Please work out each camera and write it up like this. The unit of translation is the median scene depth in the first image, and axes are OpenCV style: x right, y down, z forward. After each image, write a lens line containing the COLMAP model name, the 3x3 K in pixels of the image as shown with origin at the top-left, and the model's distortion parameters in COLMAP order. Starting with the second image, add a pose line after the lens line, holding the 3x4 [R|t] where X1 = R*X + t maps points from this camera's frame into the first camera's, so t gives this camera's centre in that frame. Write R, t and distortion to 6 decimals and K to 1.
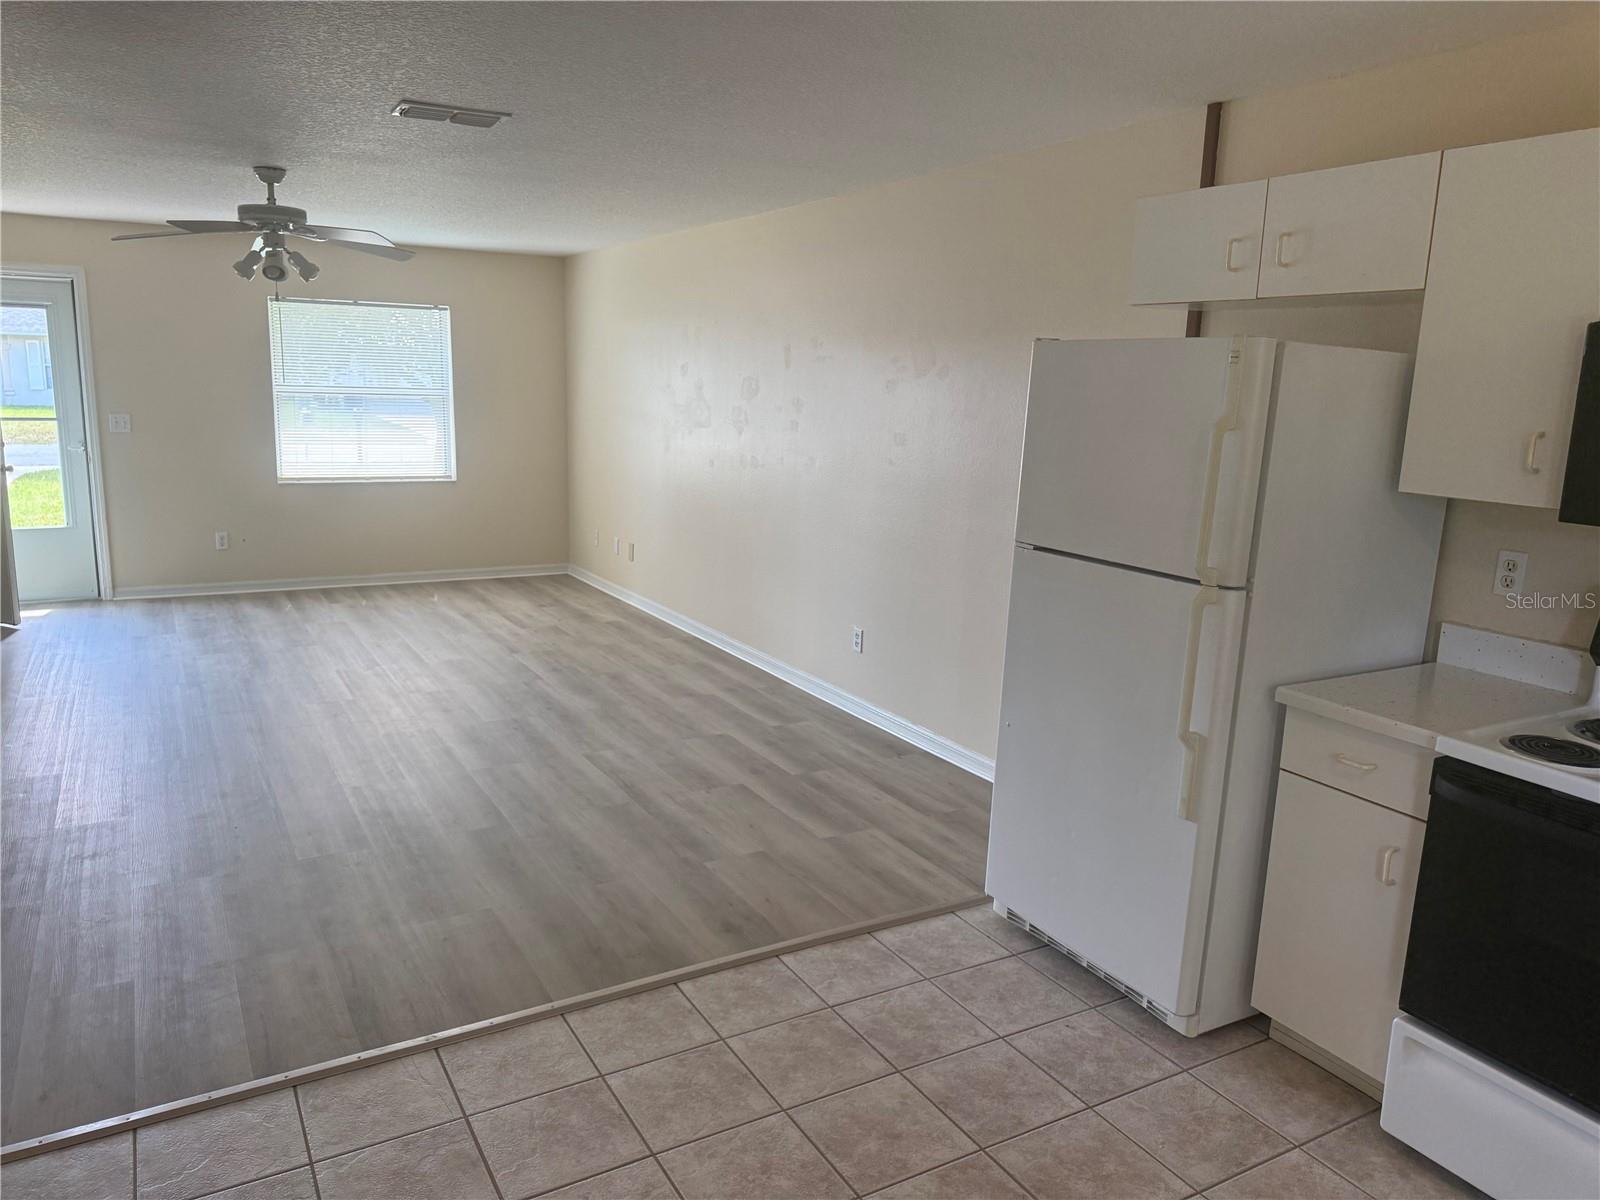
lens RADIAL K [[1132.6, 0, 800.0], [0, 1132.6, 600.0], [0, 0, 1]] dist [0.150956, -0.174877]
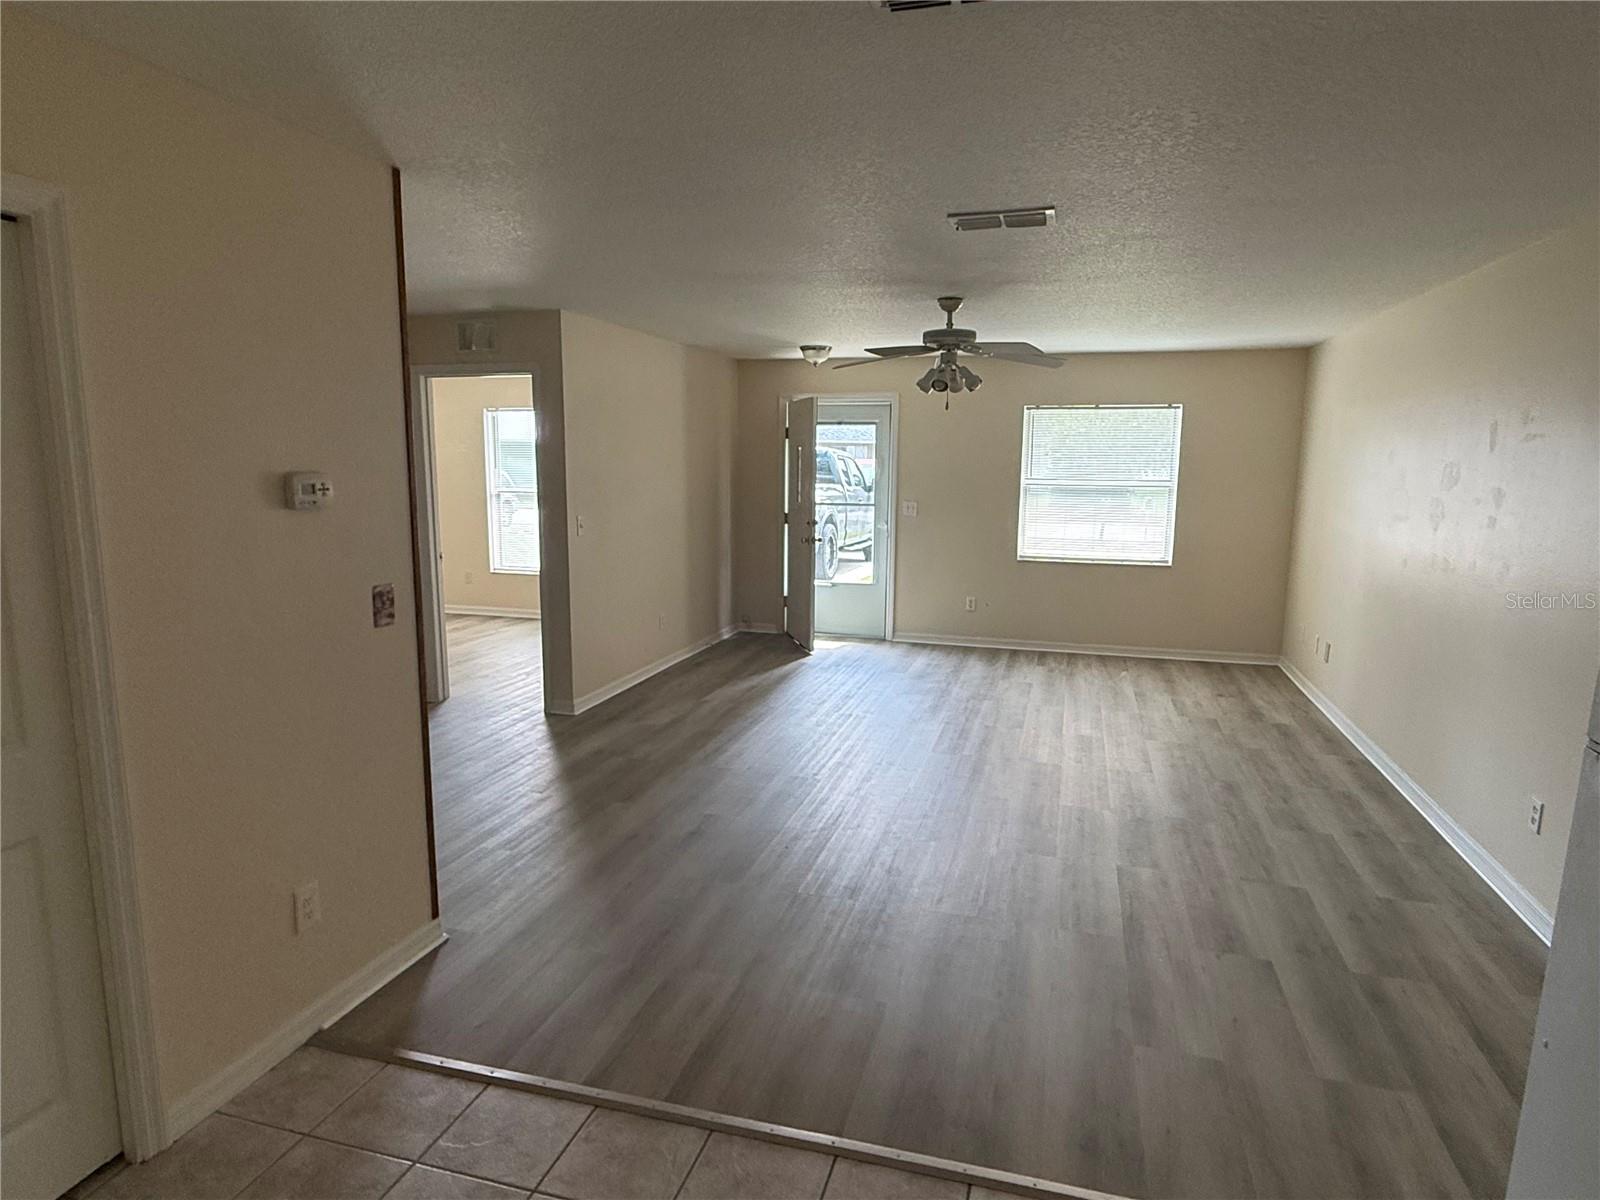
lens RADIAL K [[959.9, 0, 800.0], [0, 959.9, 600.0], [0, 0, 1]] dist [-0.020952, 0.026973]
pose [[0.697198, 0.088068, -0.711449, 0.148578], [-0.128692, 0.991679, -0.003358, -0.039679], [0.705233, 0.093899, 0.702730, 0.218706]]
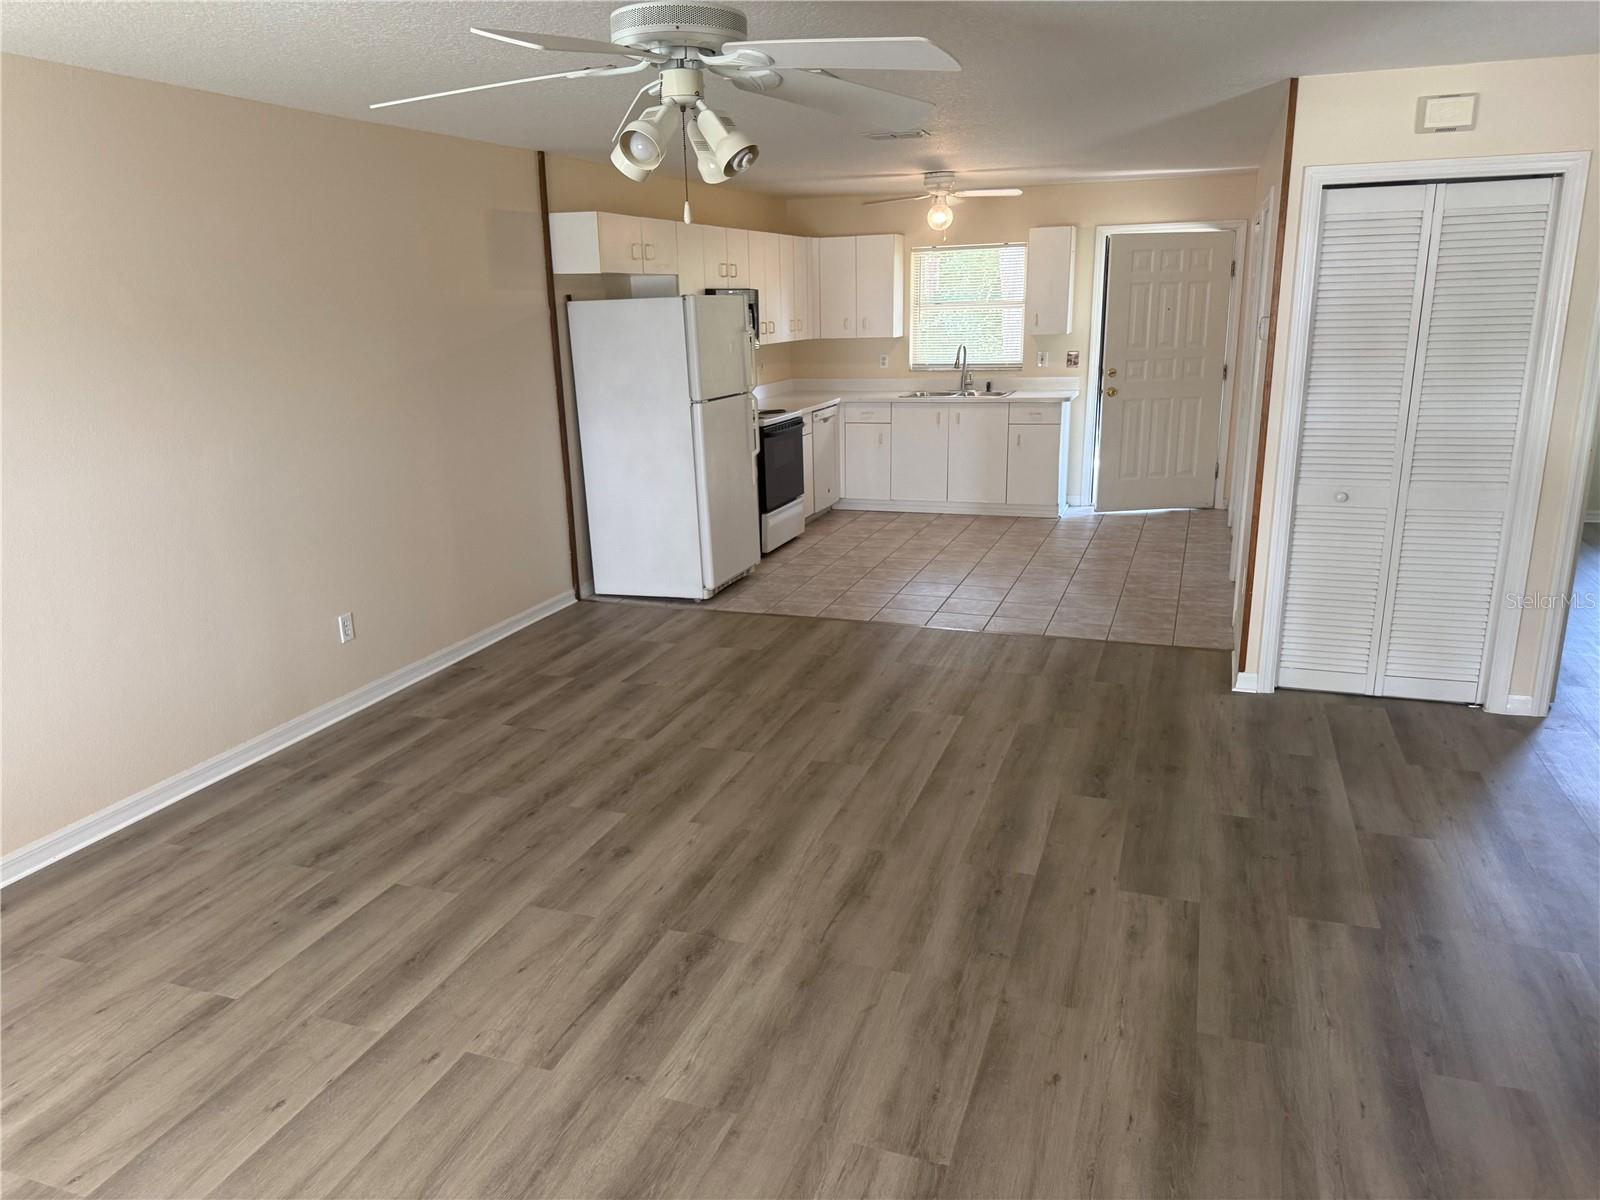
lens RADIAL K [[1132.6, 0, 800.0], [0, 1132.6, 600.0], [0, 0, 1]] dist [0.150956, -0.174877]
pose [[-0.653040, -0.208480, 0.728062, -0.833171], [0.152683, 0.905378, 0.396205, -0.288243], [-0.741772, 0.369901, -0.559417, 1.240599]]
